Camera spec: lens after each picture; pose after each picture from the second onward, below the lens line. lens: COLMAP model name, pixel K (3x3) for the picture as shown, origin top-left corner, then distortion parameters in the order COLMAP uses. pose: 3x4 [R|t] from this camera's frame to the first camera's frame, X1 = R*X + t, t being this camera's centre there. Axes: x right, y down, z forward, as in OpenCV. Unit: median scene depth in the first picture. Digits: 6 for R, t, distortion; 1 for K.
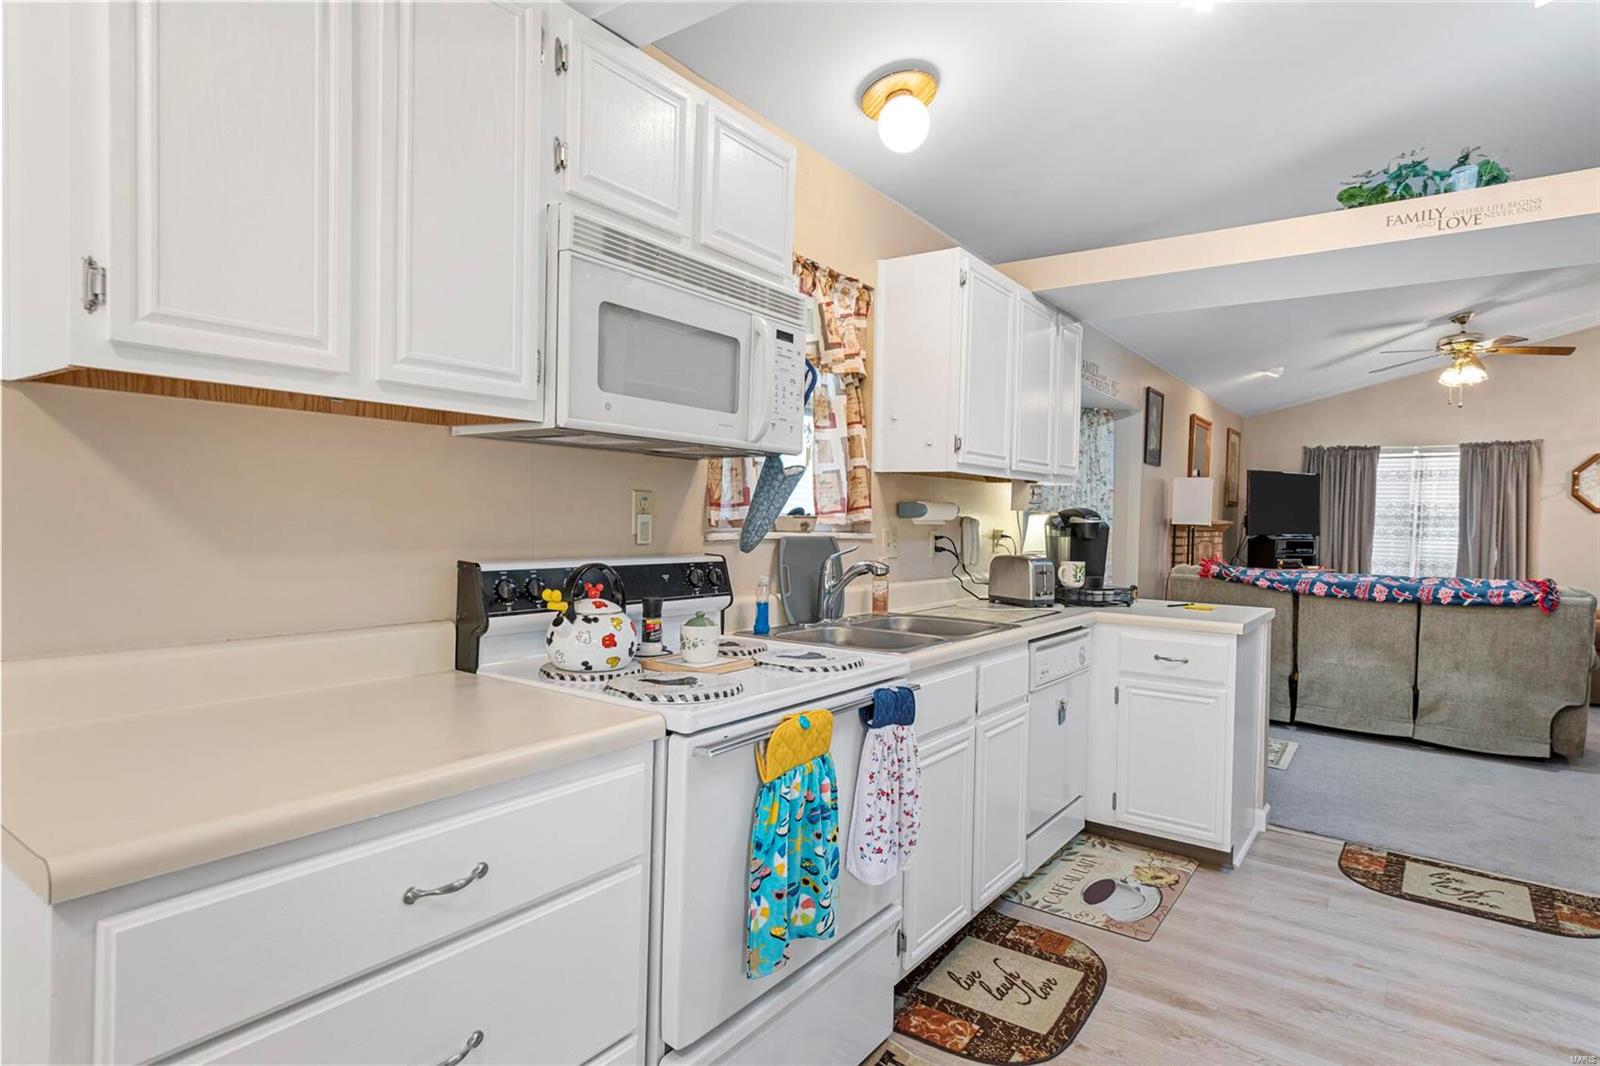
lens RADIAL K [[849.9, 0, 800.0], [0, 849.9, 533.0], [0, 0, 1]] dist [0.010754, -0.001364]
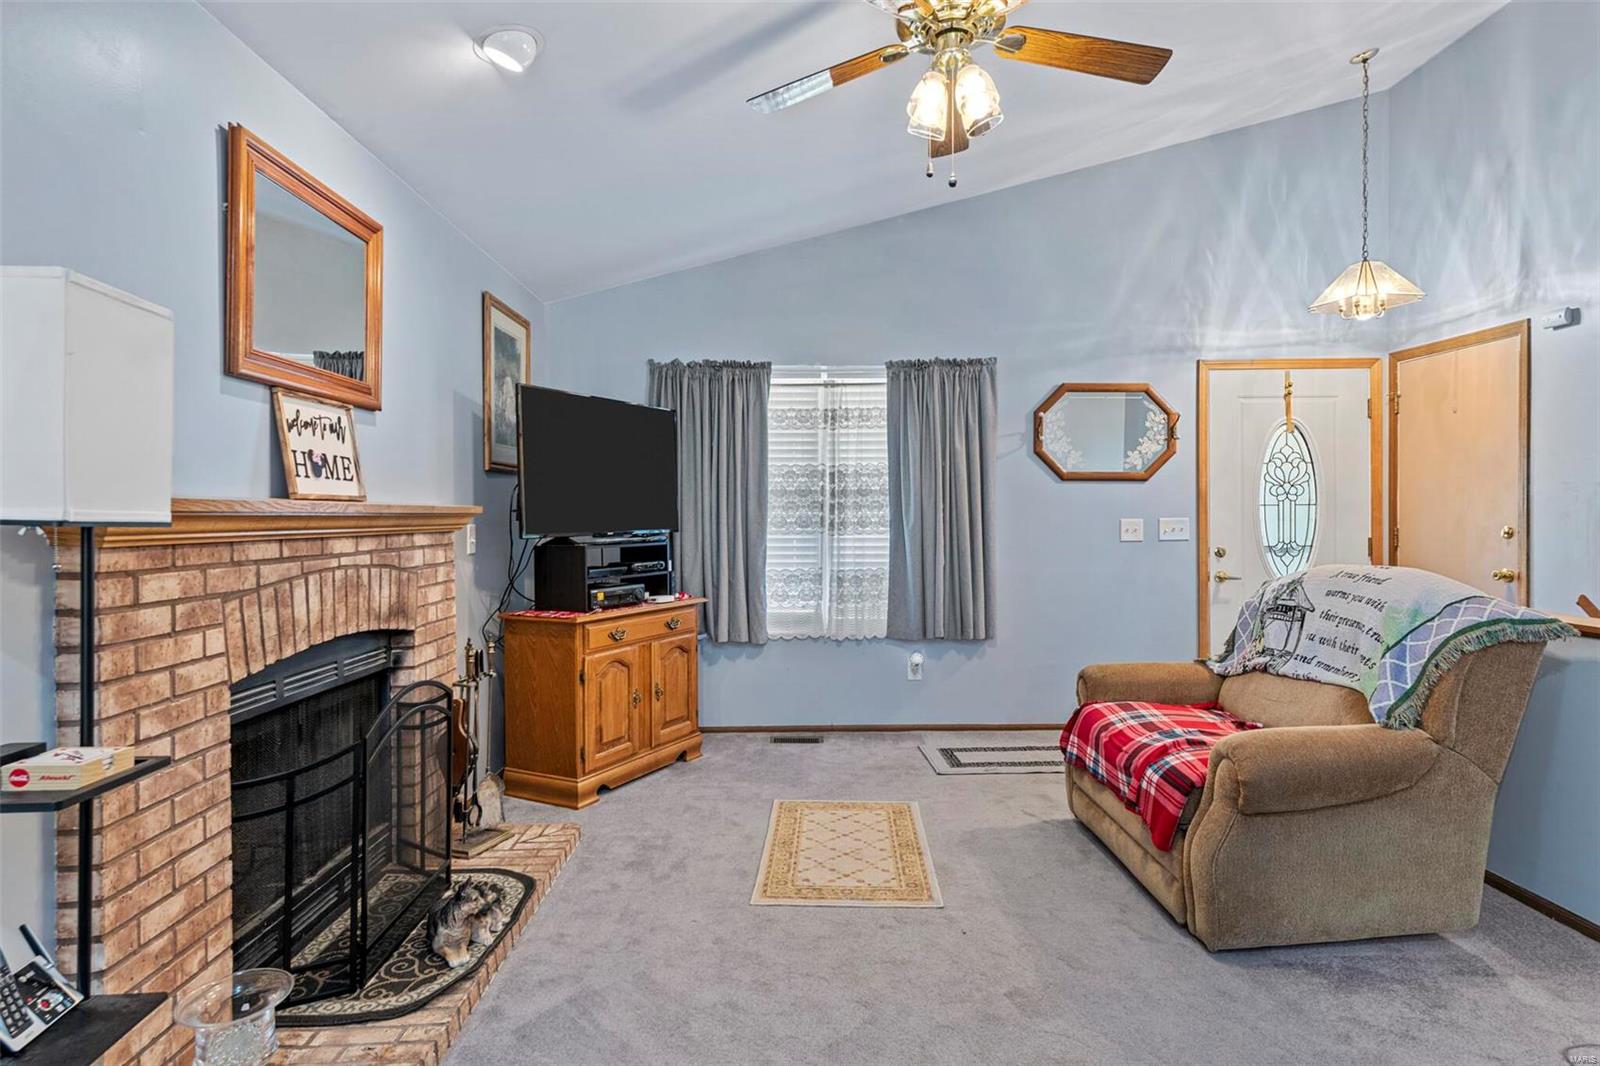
lens RADIAL K [[878.7, 0, 803.8], [0, 878.7, 517.4], [0, 0, 1]] dist [0.010614, -0.000743]
pose [[0.799936, -0.028561, 0.599406, 0.458225], [0.036022, 0.999351, -0.000455, -0.003414], [-0.599003, 0.021956, 0.800445, 0.693454]]
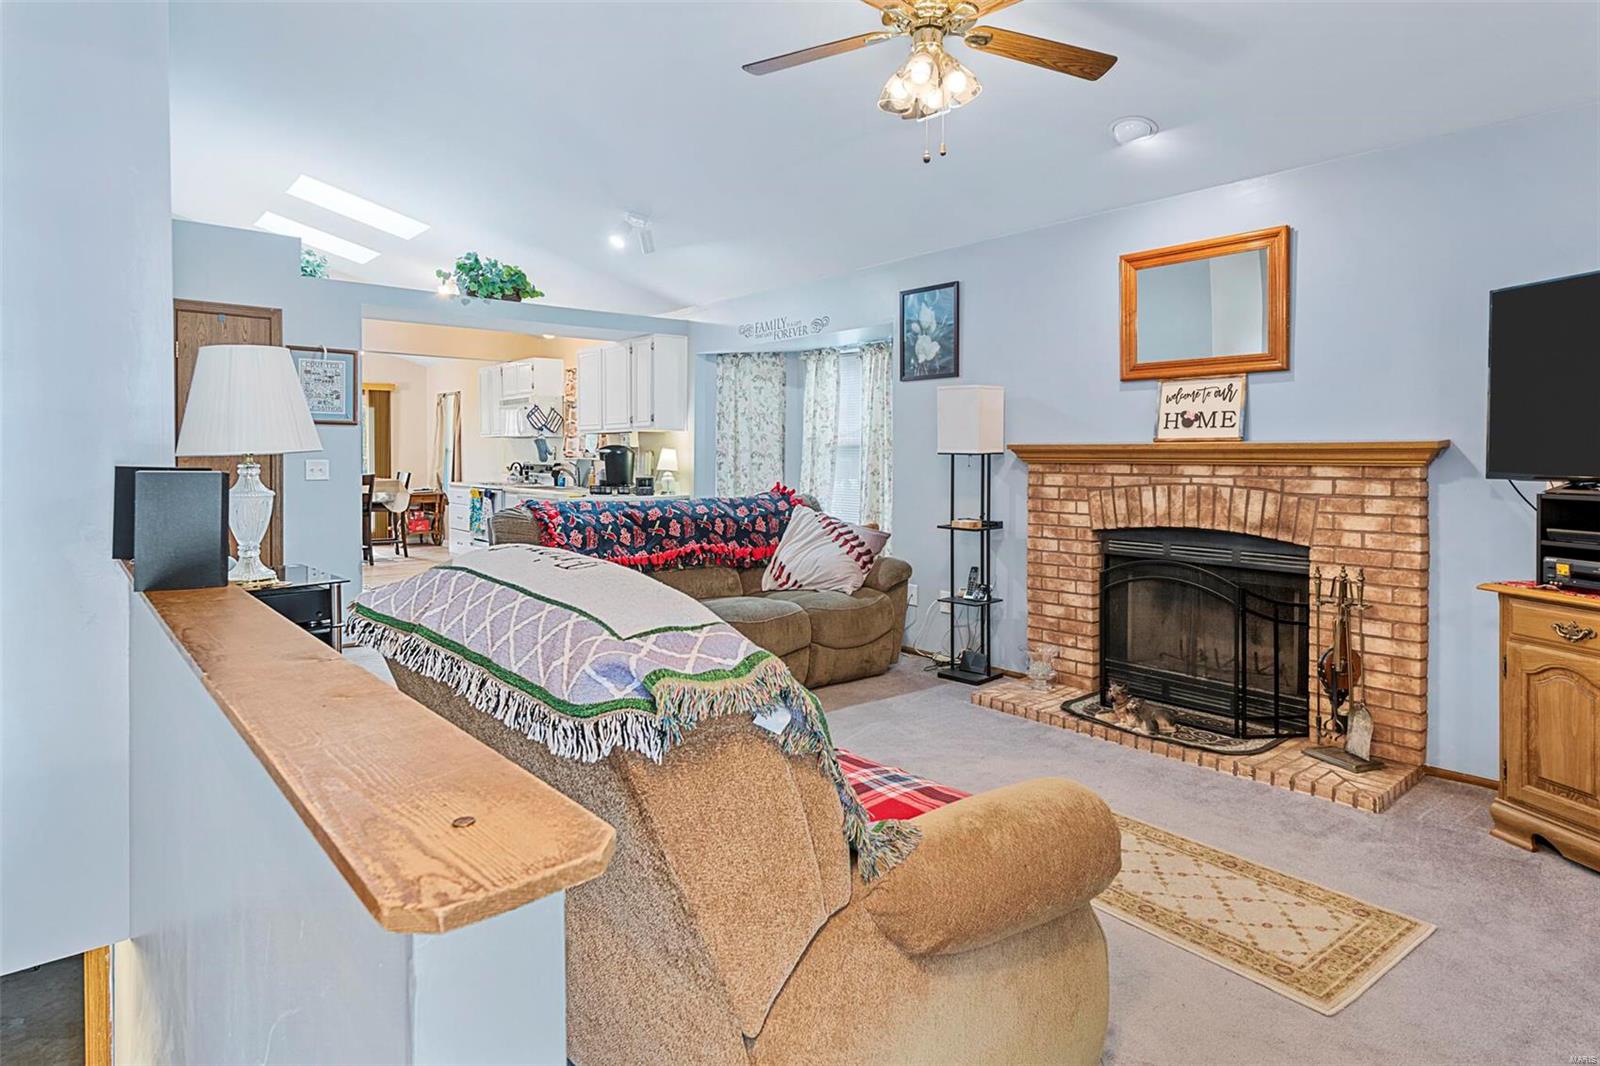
lens RADIAL K [[866.2, 0, 806.6], [0, 866.2, 464.9], [0, 0, 1]] dist [0.029137, -0.000011]
pose [[-0.224779, -0.010201, -0.974356, 1.126789], [-0.026861, 0.999630, -0.004269, 0.006864], [0.974040, 0.025213, -0.224969, 0.980780]]
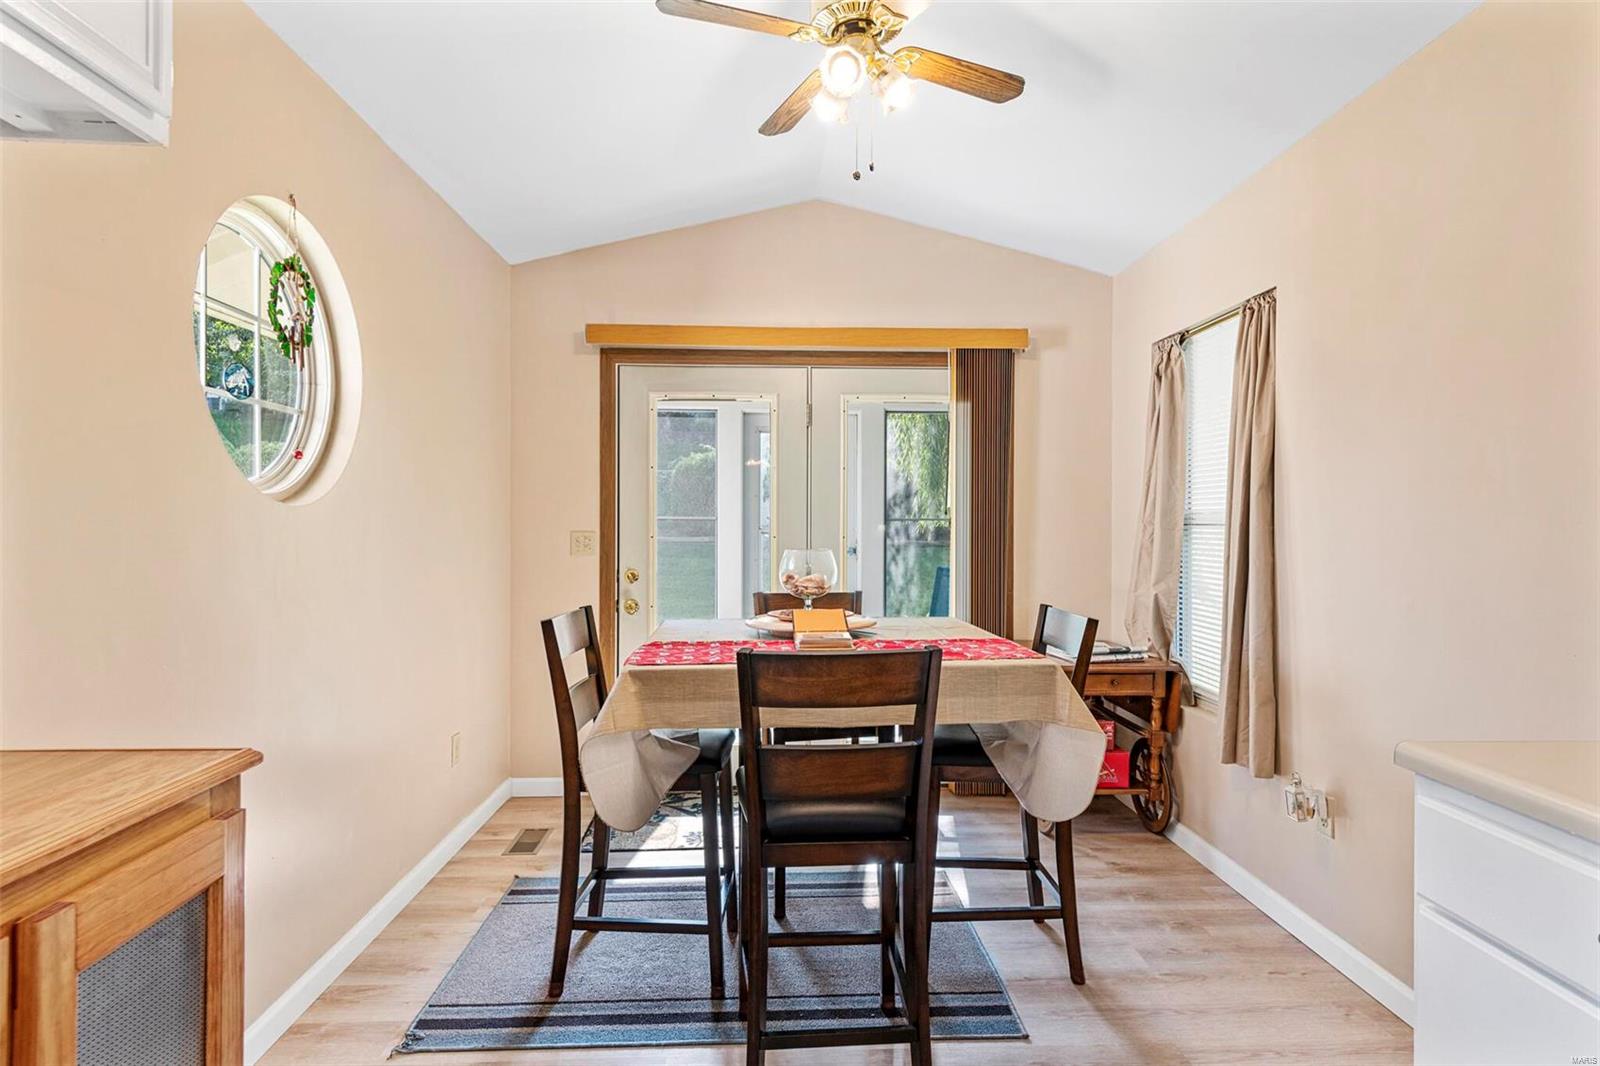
lens RADIAL K [[878.7, 0, 803.8], [0, 878.7, 517.4], [0, 0, 1]] dist [0.010614, -0.000743]
pose [[-0.782220, -0.032630, -0.622147, 0.127750], [-0.033873, 0.999378, -0.009827, -0.000384], [0.622080, 0.013387, -0.782839, 0.179373]]
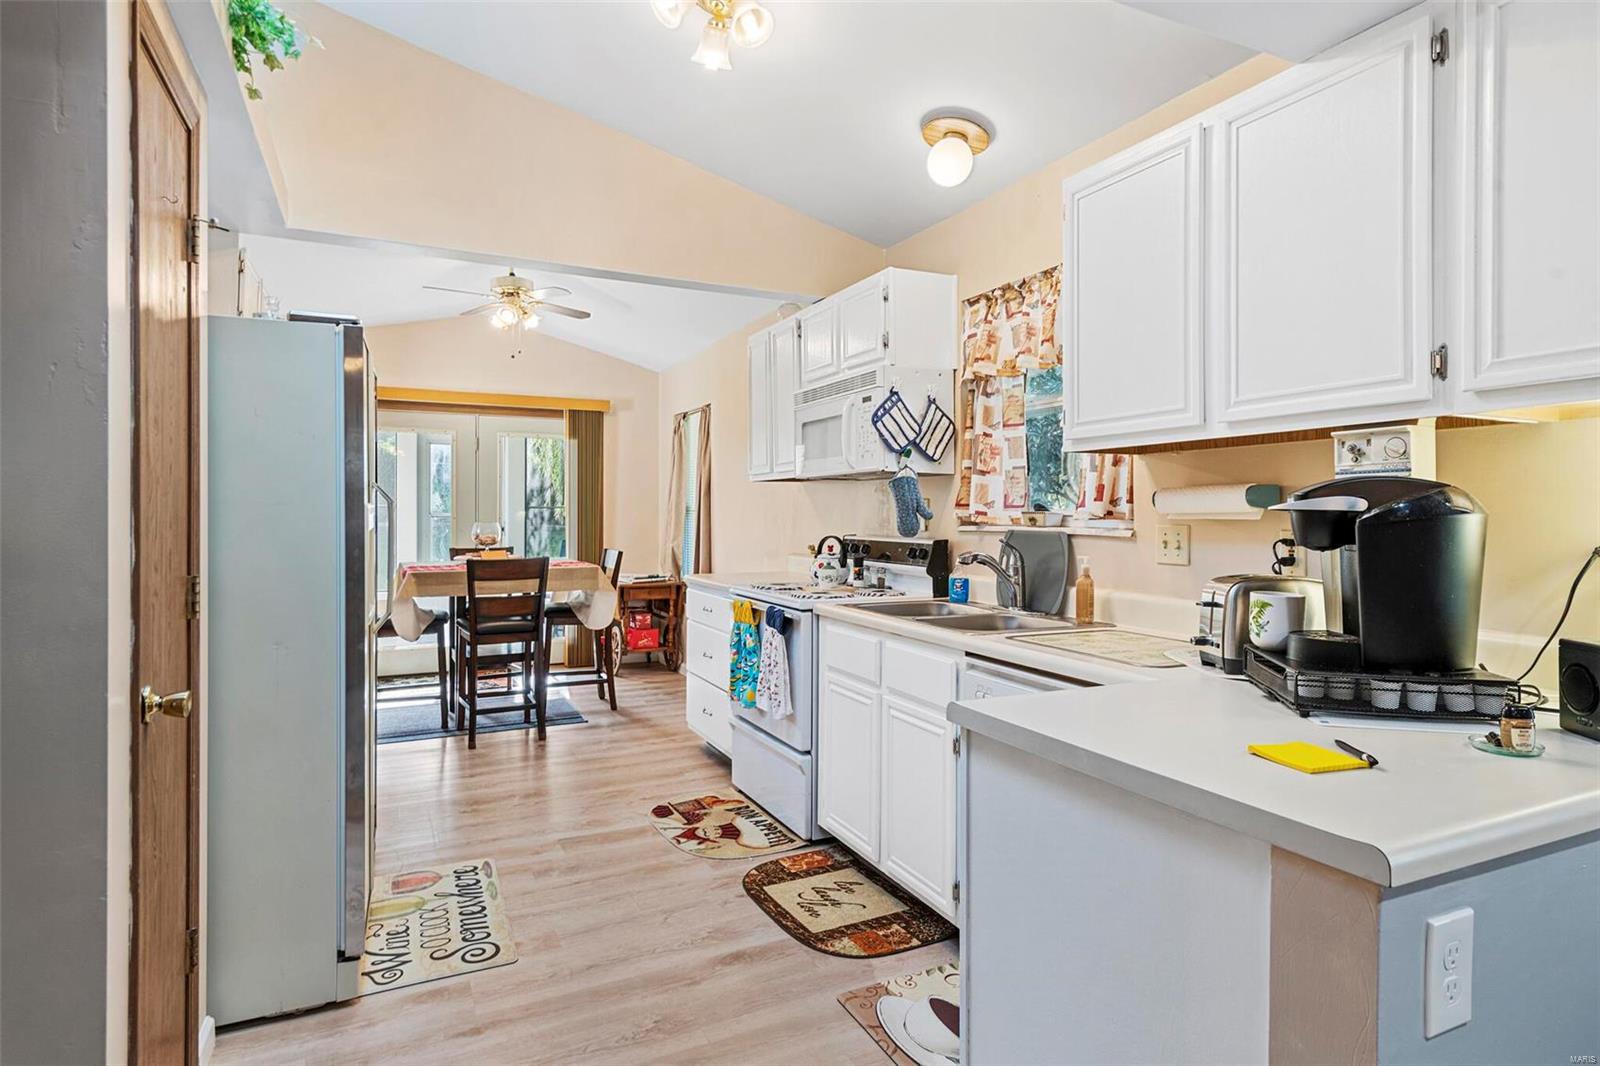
lens RADIAL K [[862.2, 0, 803.9], [0, 862.2, 512.1], [0, 0, 1]] dist [0.014718, -0.001065]
pose [[-0.473393, -0.027050, -0.880436, 0.438825], [-0.031791, 0.999402, -0.013612, 0.001850], [0.880277, 0.021546, -0.473970, 0.501718]]
